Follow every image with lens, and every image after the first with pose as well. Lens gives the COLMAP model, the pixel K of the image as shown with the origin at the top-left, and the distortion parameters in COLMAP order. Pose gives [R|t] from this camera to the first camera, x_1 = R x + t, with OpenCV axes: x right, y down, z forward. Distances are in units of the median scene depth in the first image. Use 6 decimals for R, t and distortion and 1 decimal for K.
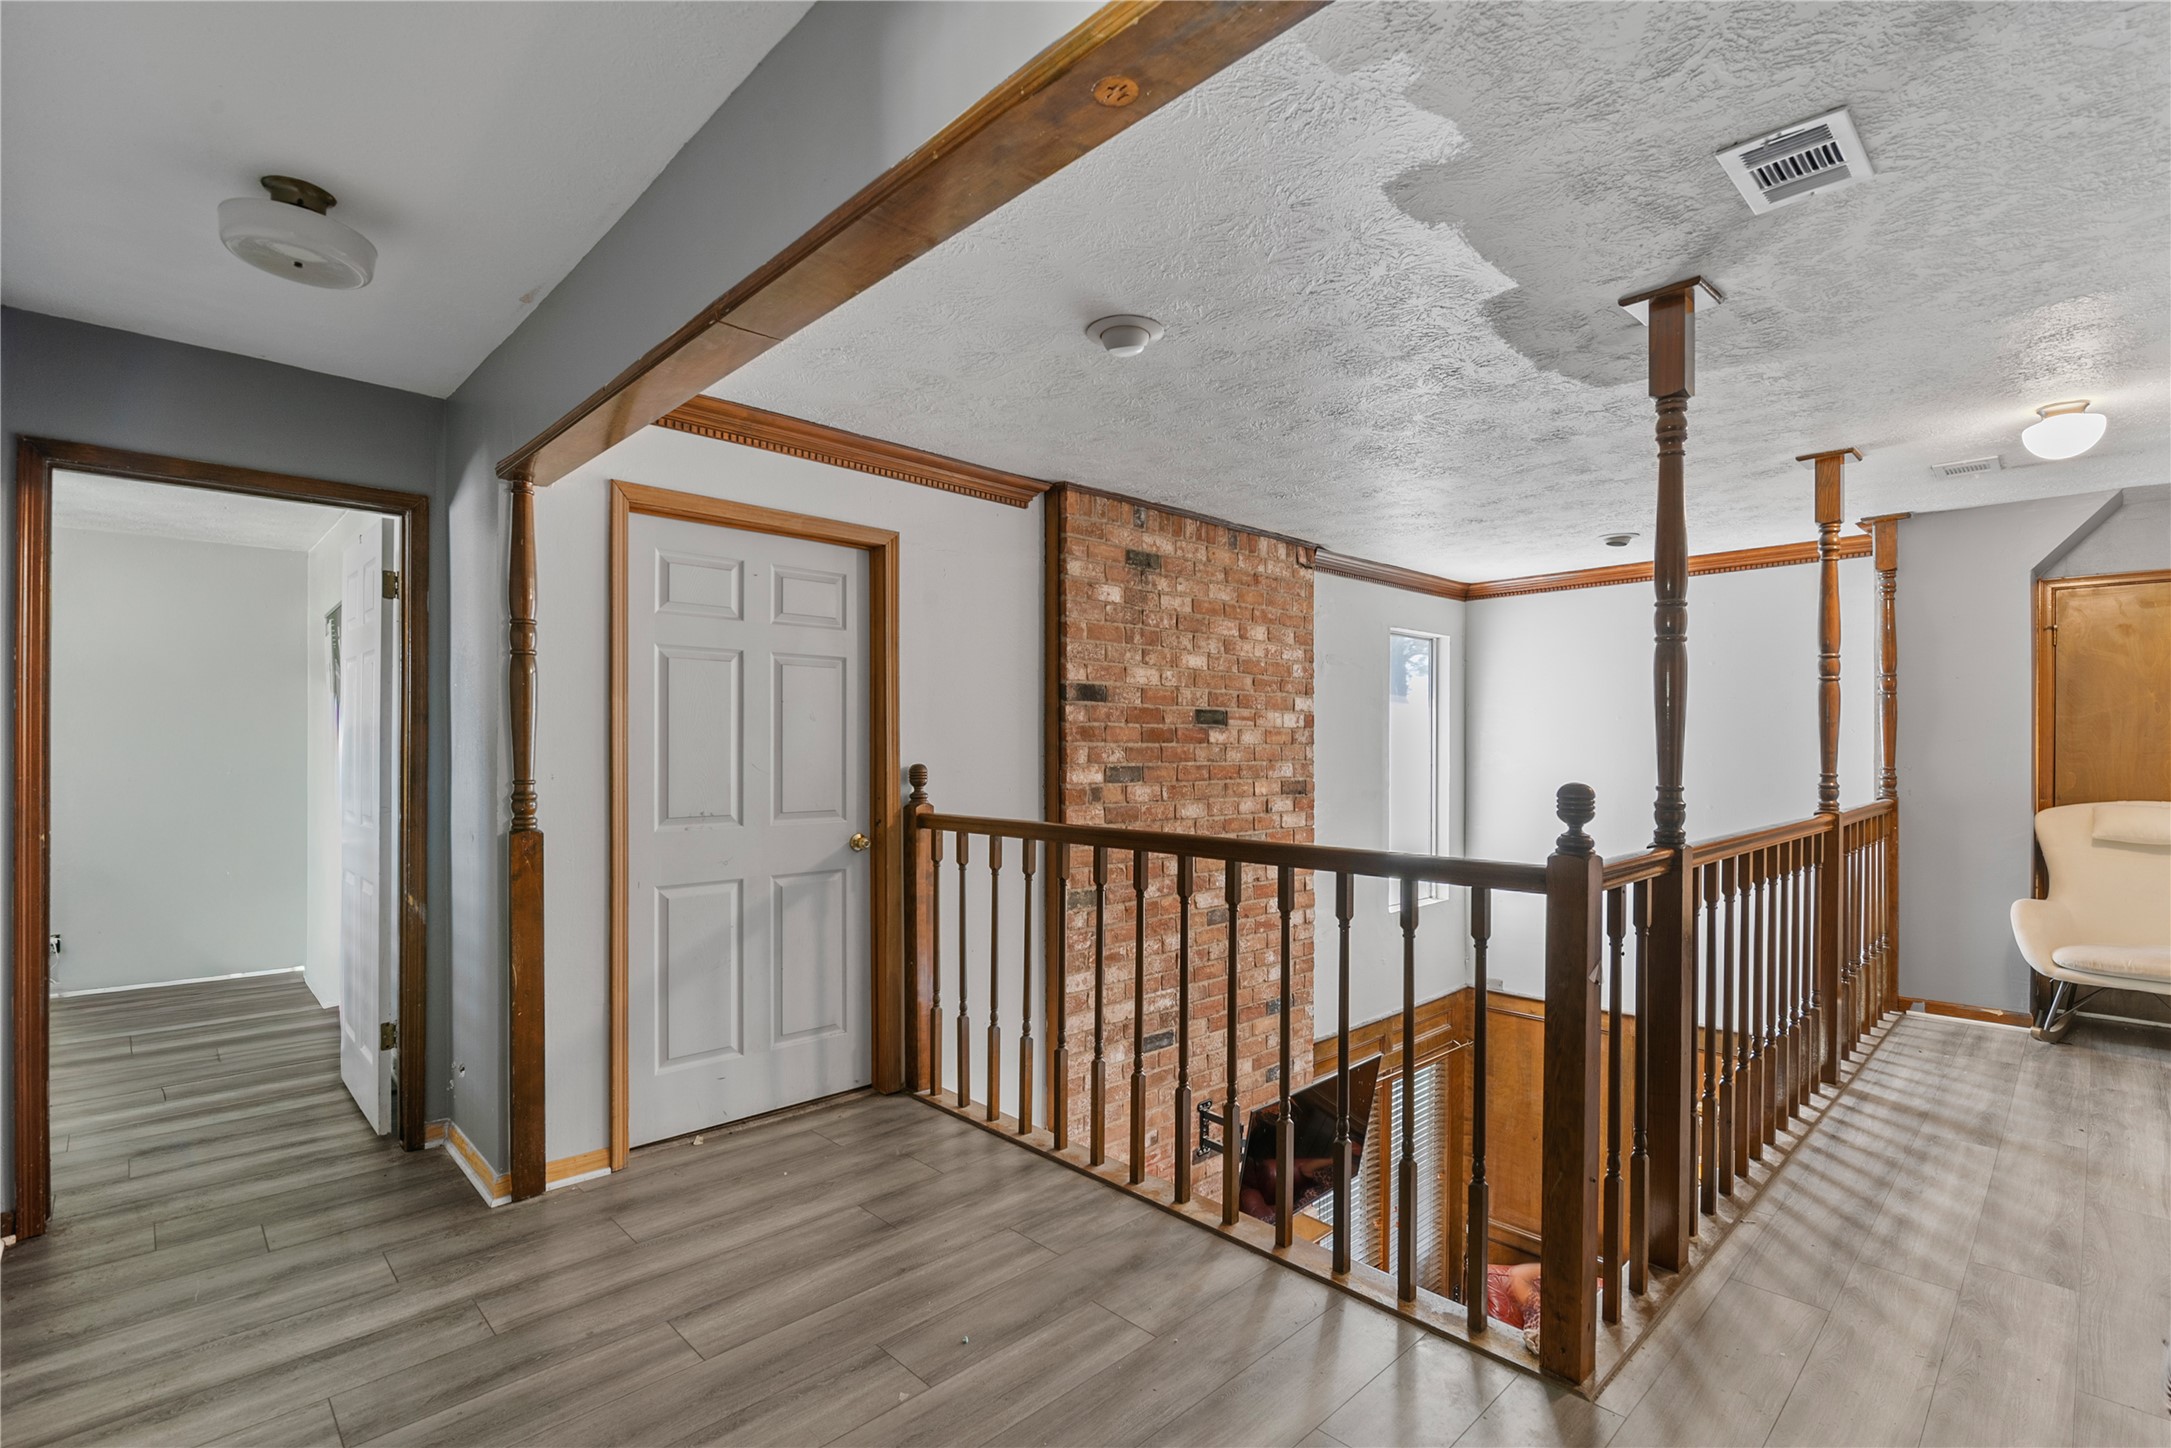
lens RADIAL K [[1000.0, 0, 1103.0], [0, 1000.0, 731.5], [0, 0, 1]] dist [-0.005389, 0.001287]
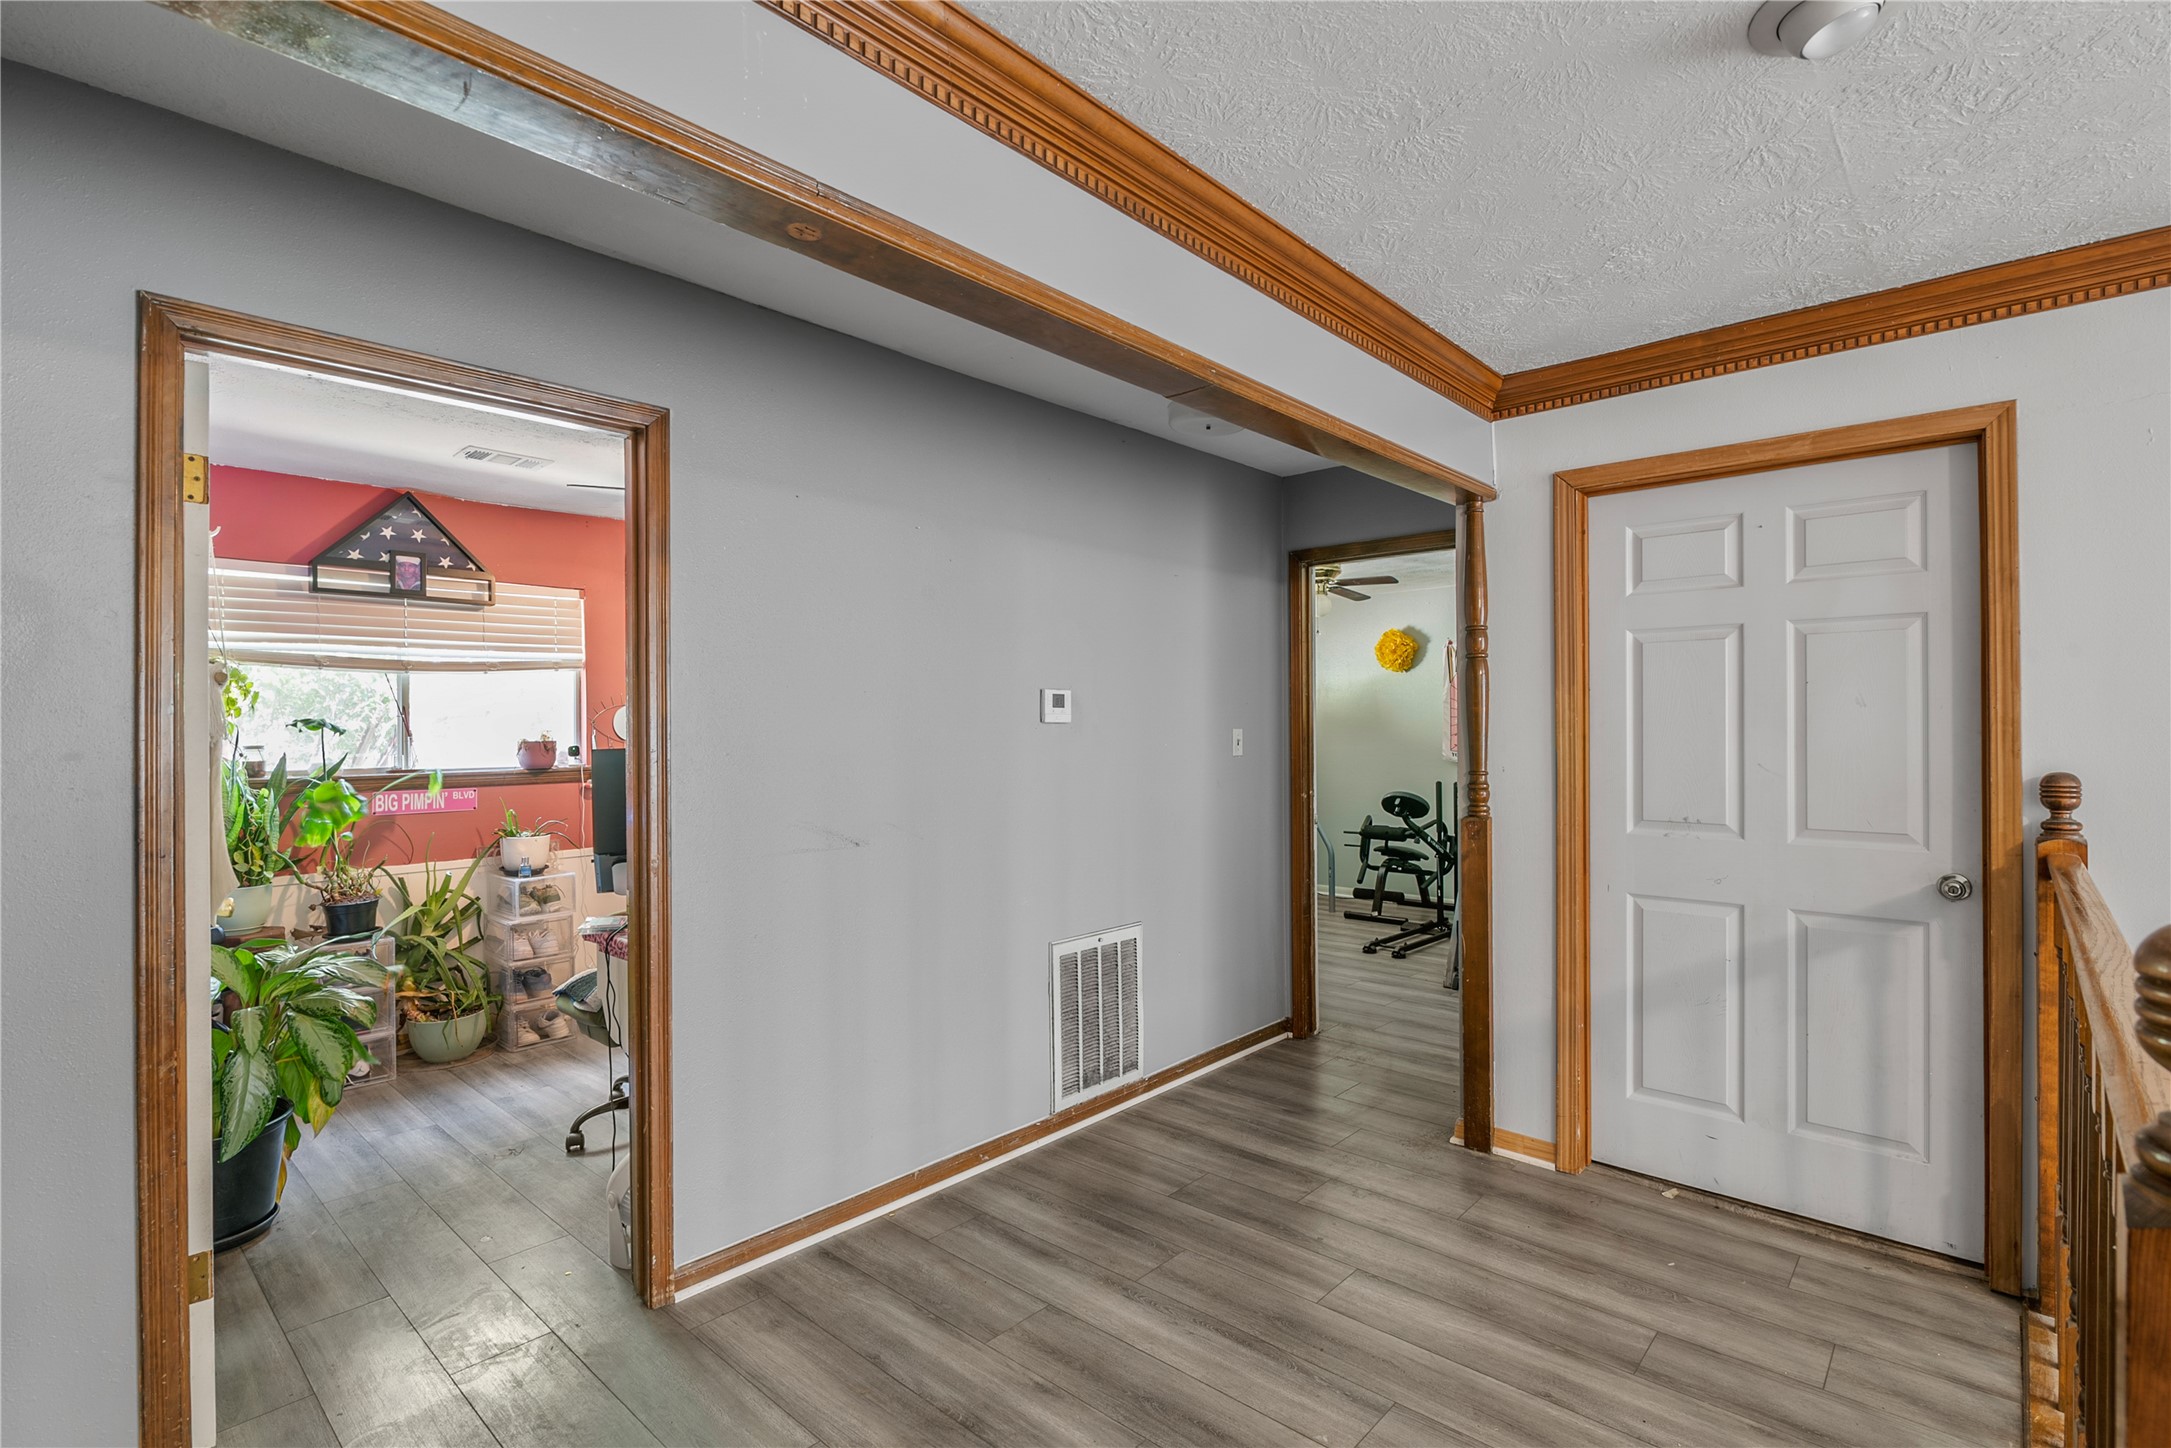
lens RADIAL K [[1000.0, 0, 1088.1], [0, 1000.0, 718.2], [0, 0, 1]] dist [-0.005389, 0.001287]
pose [[0.061058, -0.017360, -0.997983, 0.423509], [0.012426, 0.999784, -0.016631, 0.002872], [0.998057, -0.011386, 0.061261, 0.425692]]
